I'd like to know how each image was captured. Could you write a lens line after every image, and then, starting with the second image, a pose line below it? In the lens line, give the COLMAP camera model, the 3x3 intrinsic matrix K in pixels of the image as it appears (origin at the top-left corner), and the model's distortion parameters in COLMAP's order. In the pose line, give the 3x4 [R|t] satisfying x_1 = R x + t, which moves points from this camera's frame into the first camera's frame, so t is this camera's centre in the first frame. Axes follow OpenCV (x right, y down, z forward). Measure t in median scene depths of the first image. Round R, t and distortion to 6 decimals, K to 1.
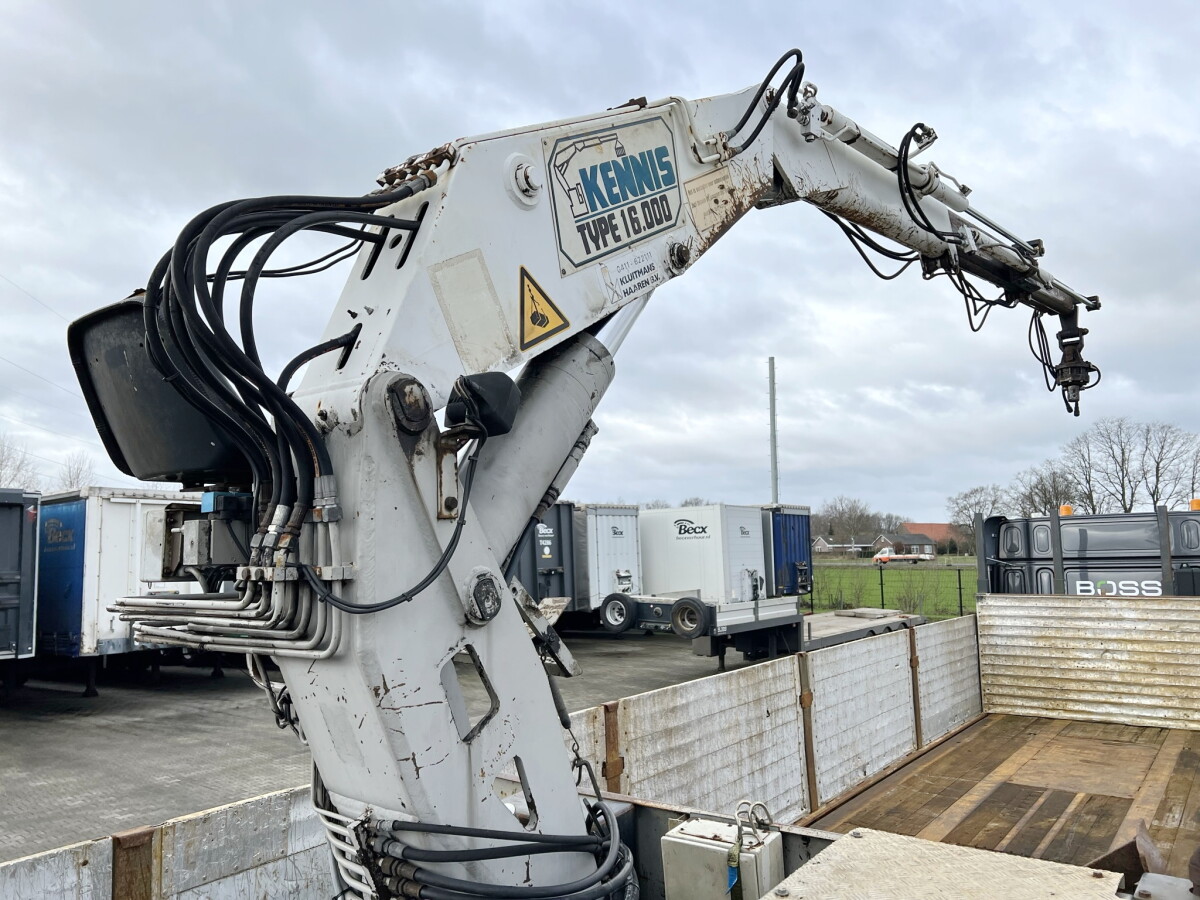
lens RADIAL K [[894.3, 0, 588.4], [0, 894.3, 449.7], [0, 0, 1]] dist [0.025857, -0.032006]
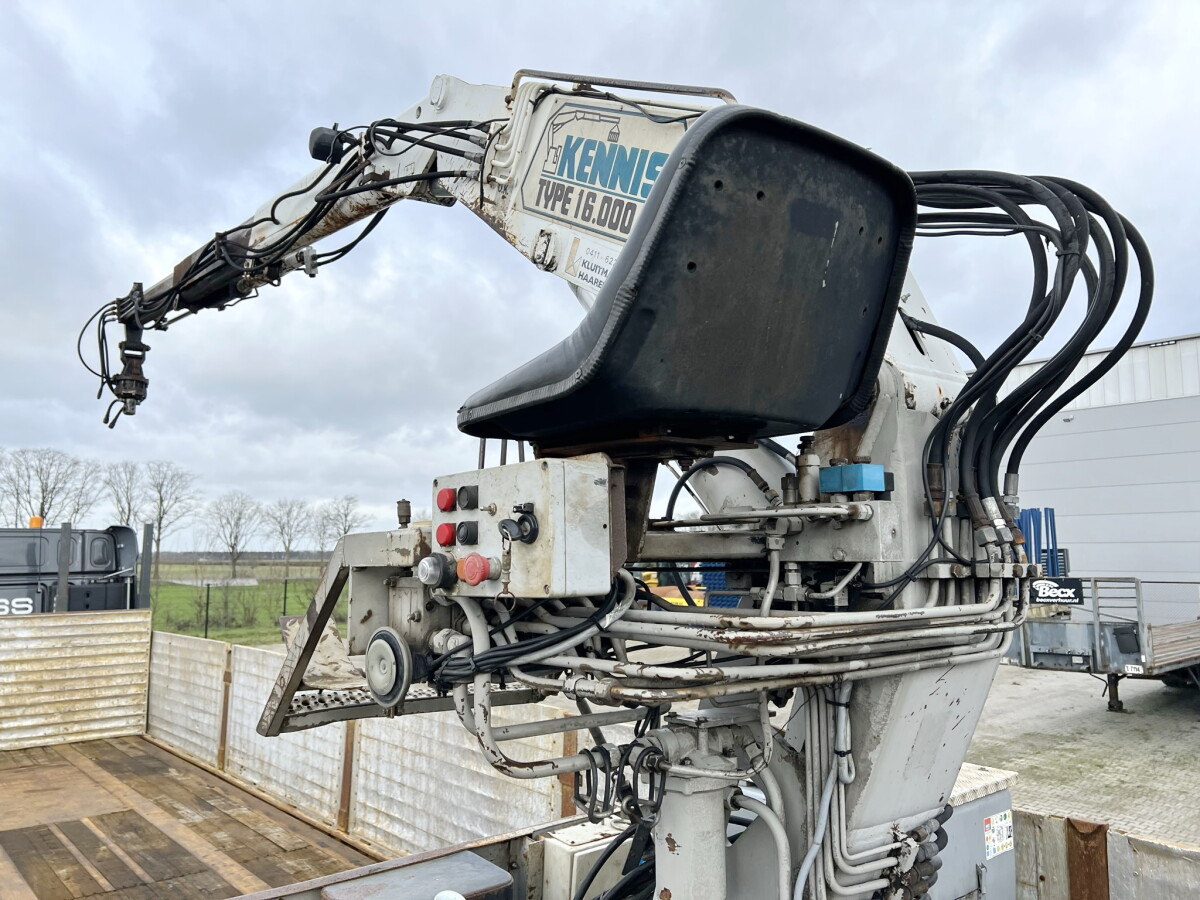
lens RADIAL K [[895.6, 0, 600.0], [0, 895.6, 450.0], [0, 0, 1]] dist [-0.003940, -0.002478]
pose [[0.200265, 0.128348, 0.971298, -0.237866], [-0.107377, 0.988285, -0.108453, 0.027659], [-0.973840, -0.082575, 0.211701, 0.221782]]
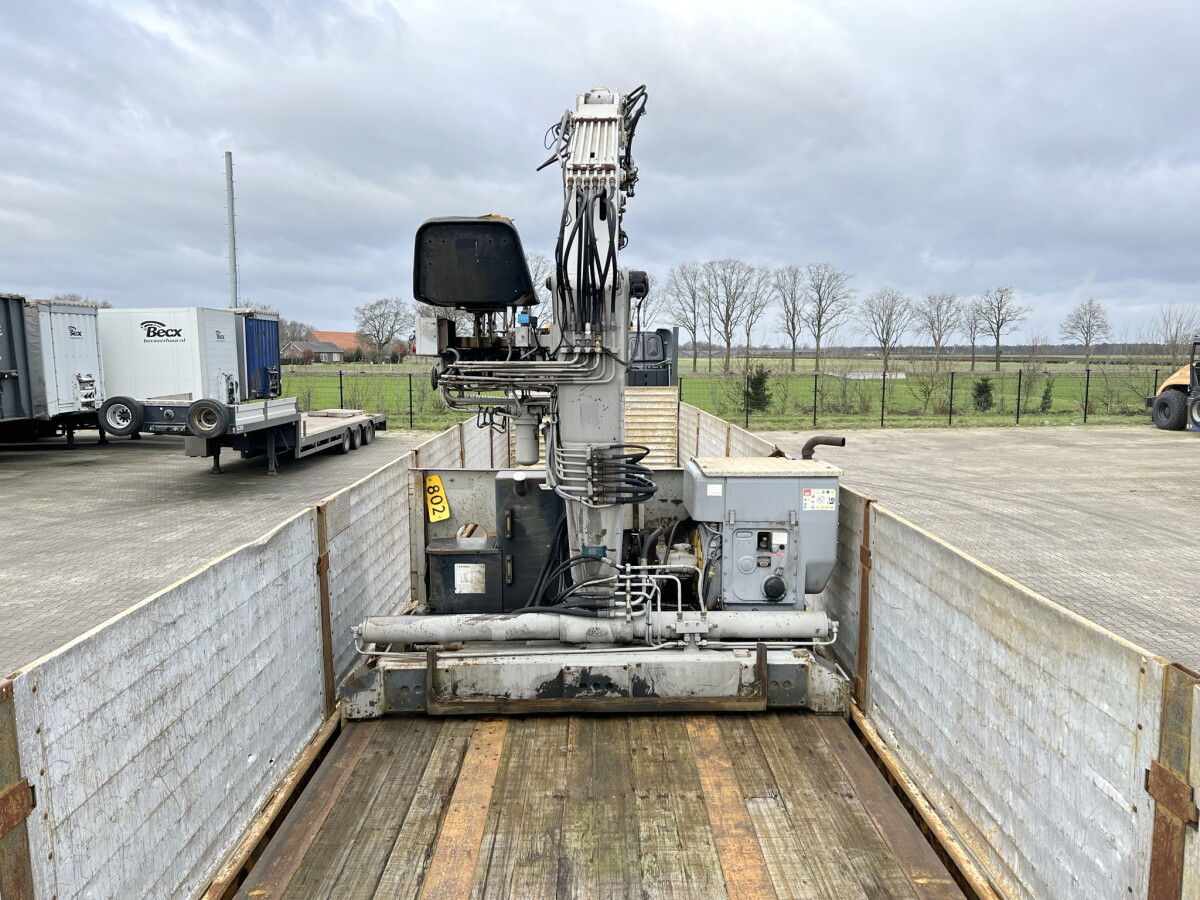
lens RADIAL K [[889.9, 0, 607.9], [0, 889.9, 460.9], [0, 0, 1]] dist [0.076388, -0.073887]
pose [[0.788677, -0.060372, 0.611837, -0.332889], [-0.078023, 0.977292, 0.197007, -0.011790], [-0.609837, -0.203112, 0.766058, -0.186475]]
